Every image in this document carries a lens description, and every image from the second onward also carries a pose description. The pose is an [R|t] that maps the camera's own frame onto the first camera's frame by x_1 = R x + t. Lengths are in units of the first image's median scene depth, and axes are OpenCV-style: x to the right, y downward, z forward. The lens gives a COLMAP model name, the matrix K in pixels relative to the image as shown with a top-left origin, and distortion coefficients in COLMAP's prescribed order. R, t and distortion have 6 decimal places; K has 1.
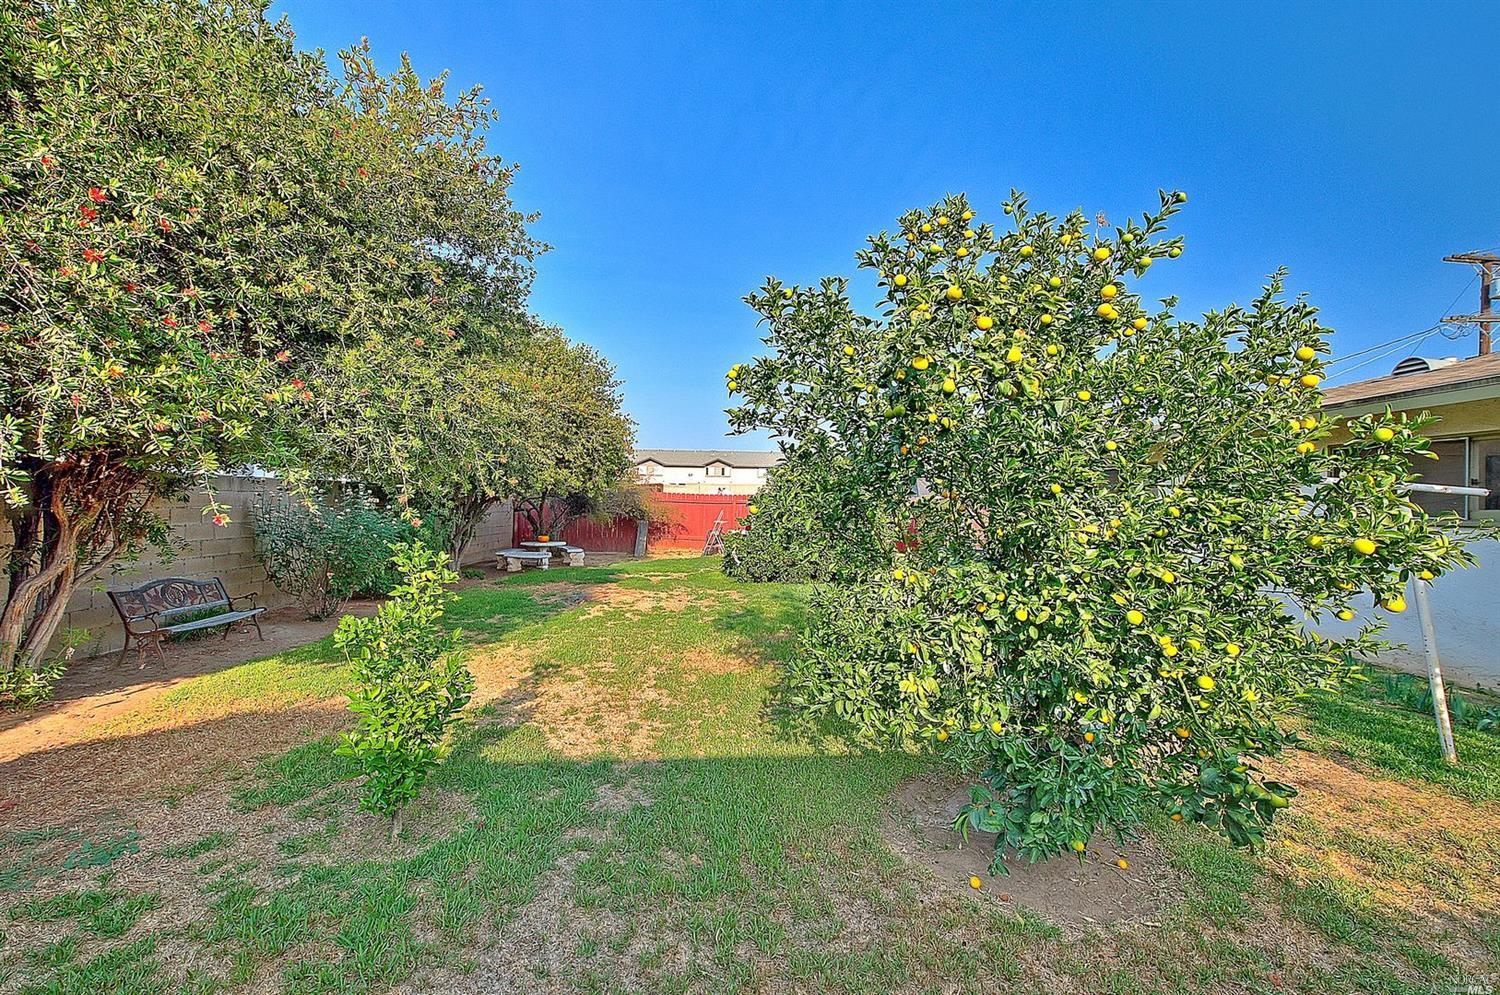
lens RADIAL K [[607.9, 0, 747.1], [0, 607.9, 500.6], [0, 0, 1]] dist [-0.000068, -0.000020]
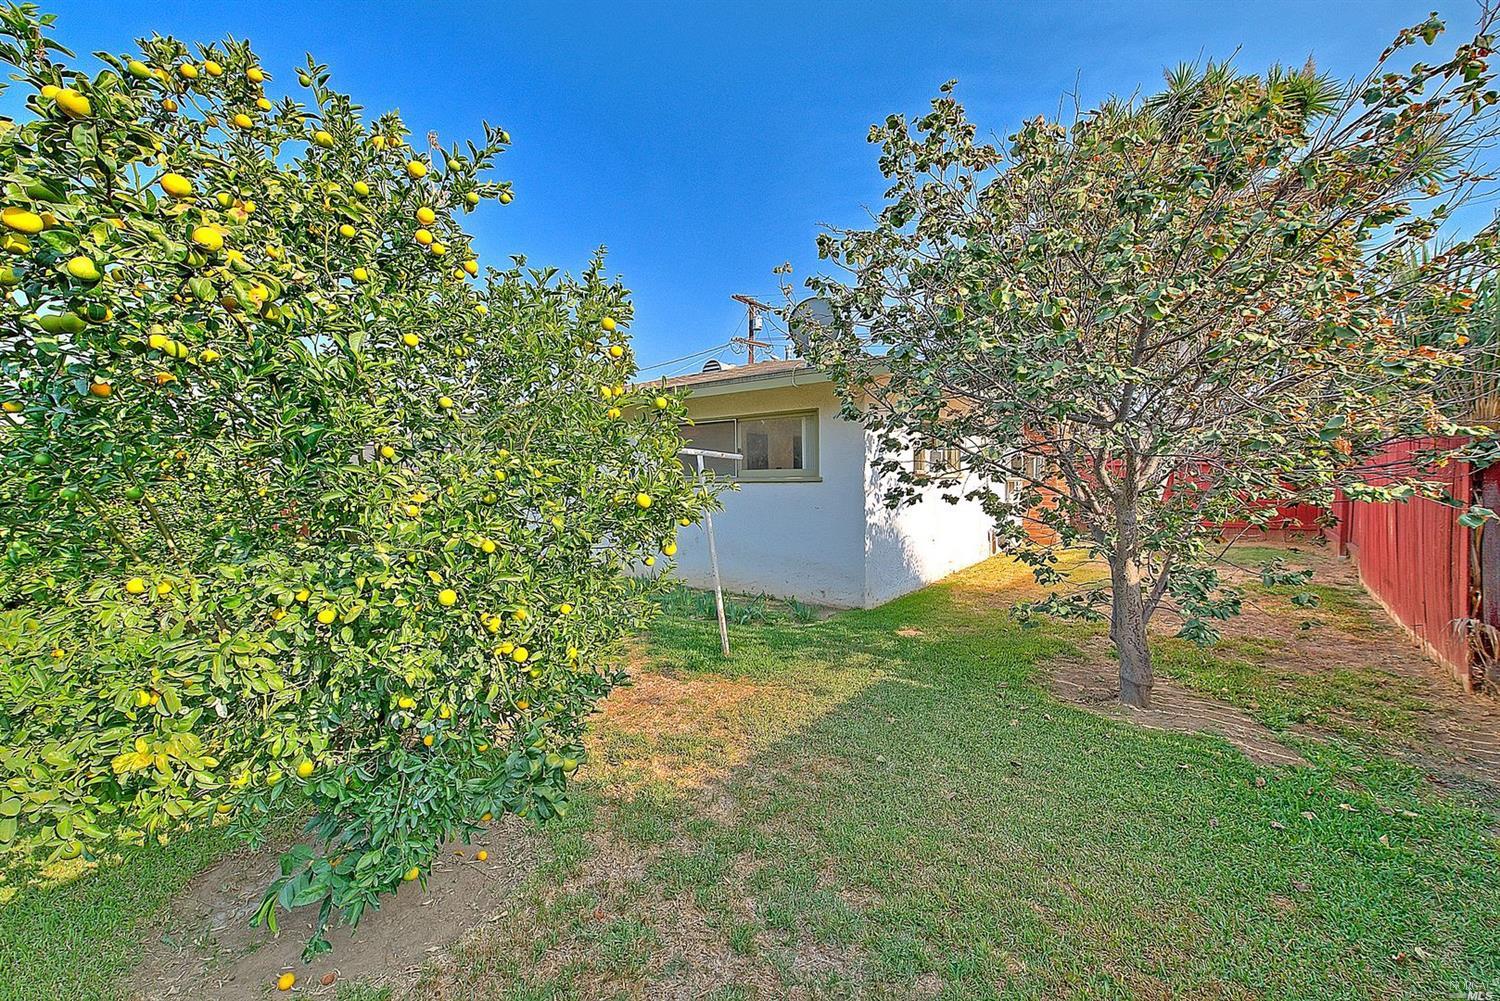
lens RADIAL K [[607.9, 0, 747.1], [0, 607.9, 503.6], [0, 0, 1]] dist [-0.000068, -0.000020]
pose [[0.651169, -0.063416, 0.756278, 0.214629], [0.024081, 0.997727, 0.062928, 0.010858], [-0.758550, -0.022765, 0.651217, 0.099785]]
